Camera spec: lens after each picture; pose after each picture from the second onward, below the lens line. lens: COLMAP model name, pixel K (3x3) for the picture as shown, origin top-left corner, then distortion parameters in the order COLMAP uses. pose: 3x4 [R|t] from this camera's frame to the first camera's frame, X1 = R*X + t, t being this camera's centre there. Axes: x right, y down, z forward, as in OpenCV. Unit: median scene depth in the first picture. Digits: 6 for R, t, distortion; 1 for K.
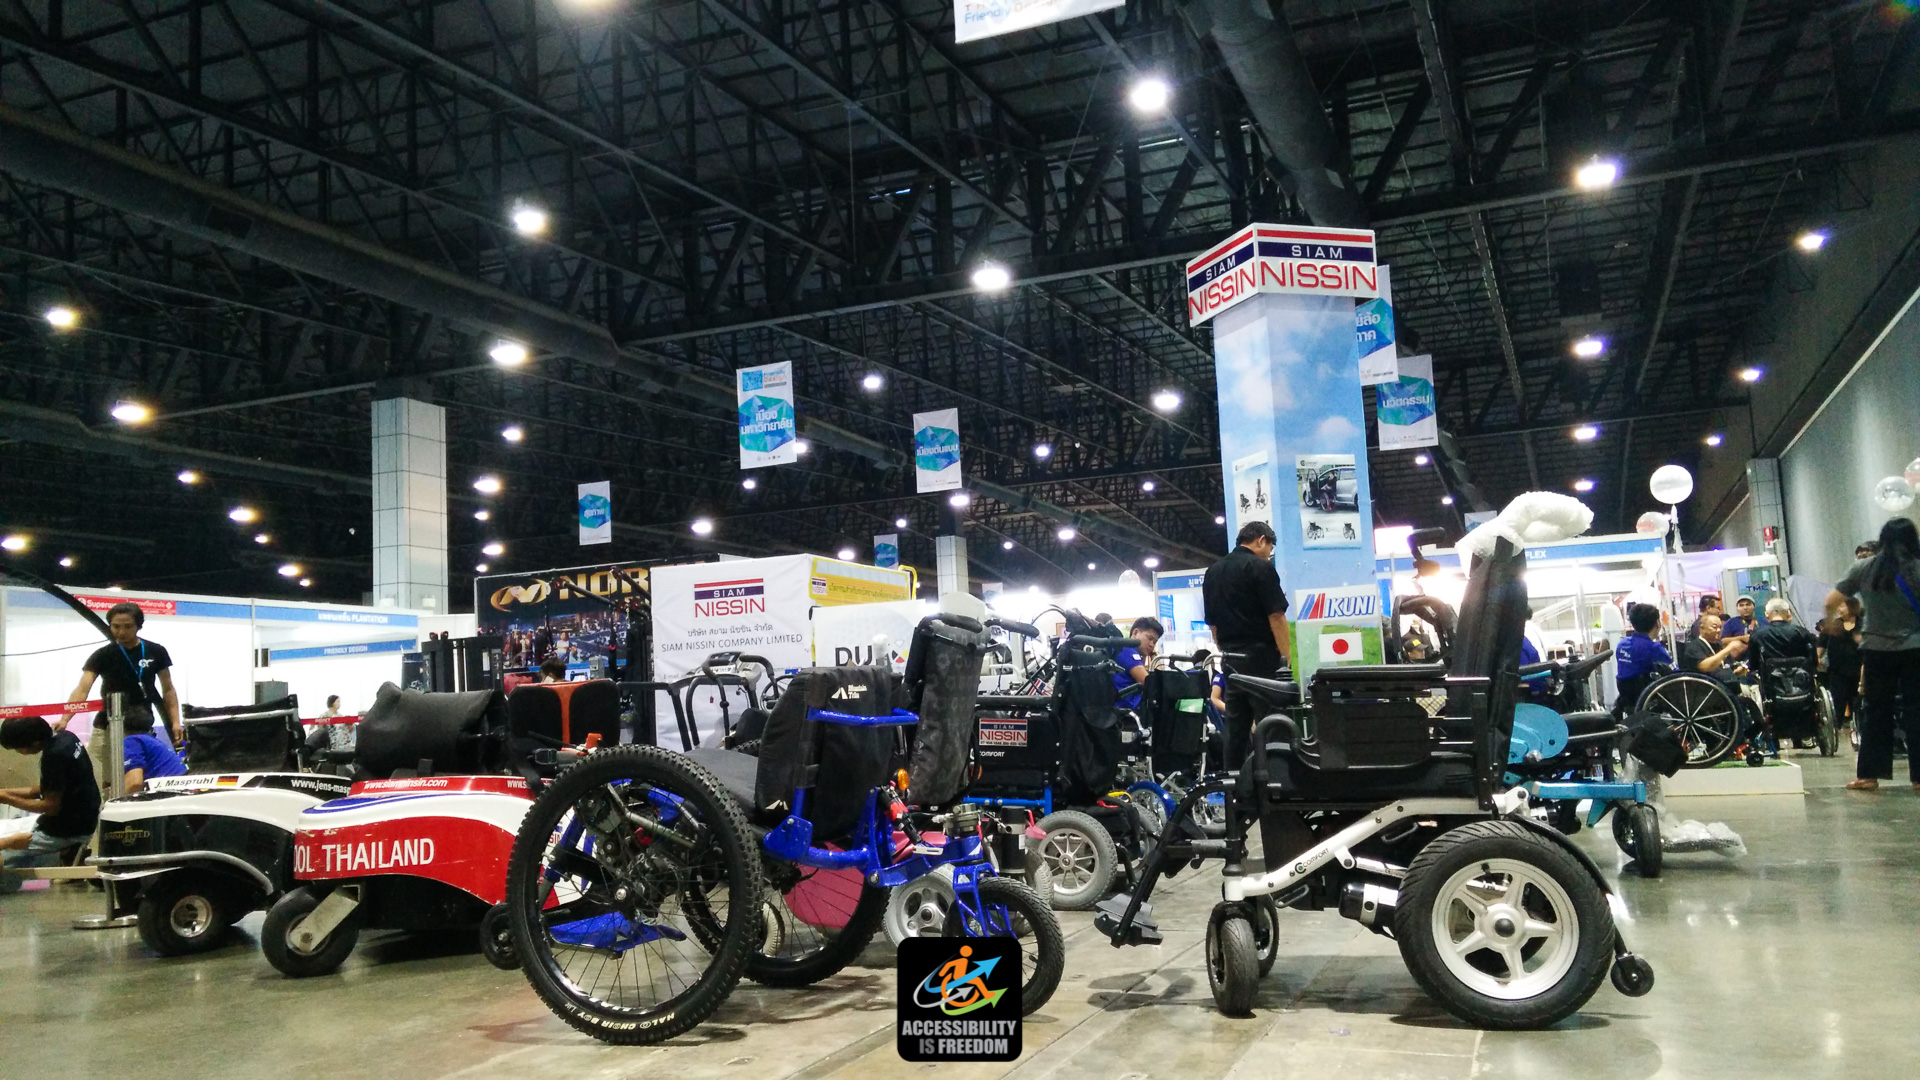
lens RADIAL K [[1500.7, 0, 960.0], [0, 1500.7, 540.0], [0, 0, 1]] dist [0.051628, -0.000079]
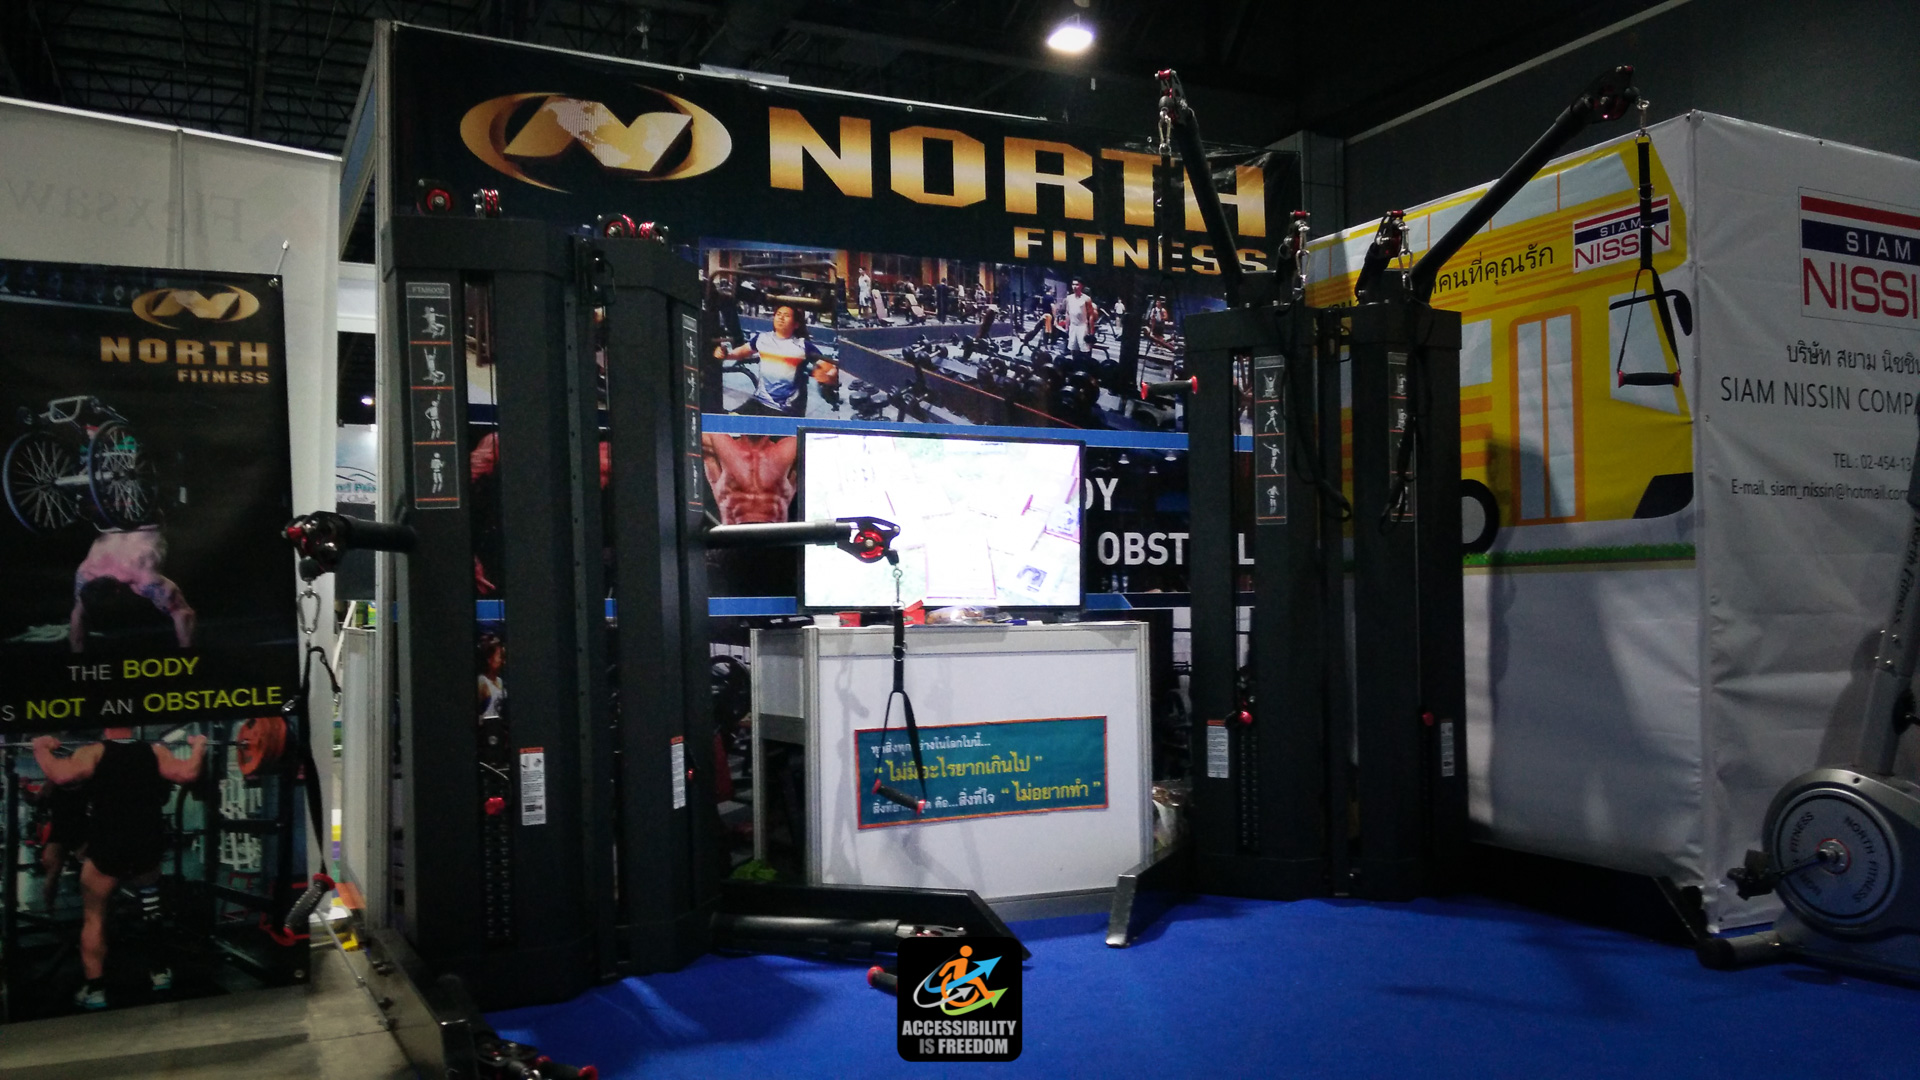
lens RADIAL K [[1500.7, 0, 960.0], [0, 1500.7, 540.0], [0, 0, 1]] dist [0.051628, -0.000079]
pose [[0.681187, 0.071727, 0.728587, -0.446973], [-0.109227, 0.994008, 0.004264, 0.101015], [-0.723915, -0.082486, 0.684940, 0.783906]]
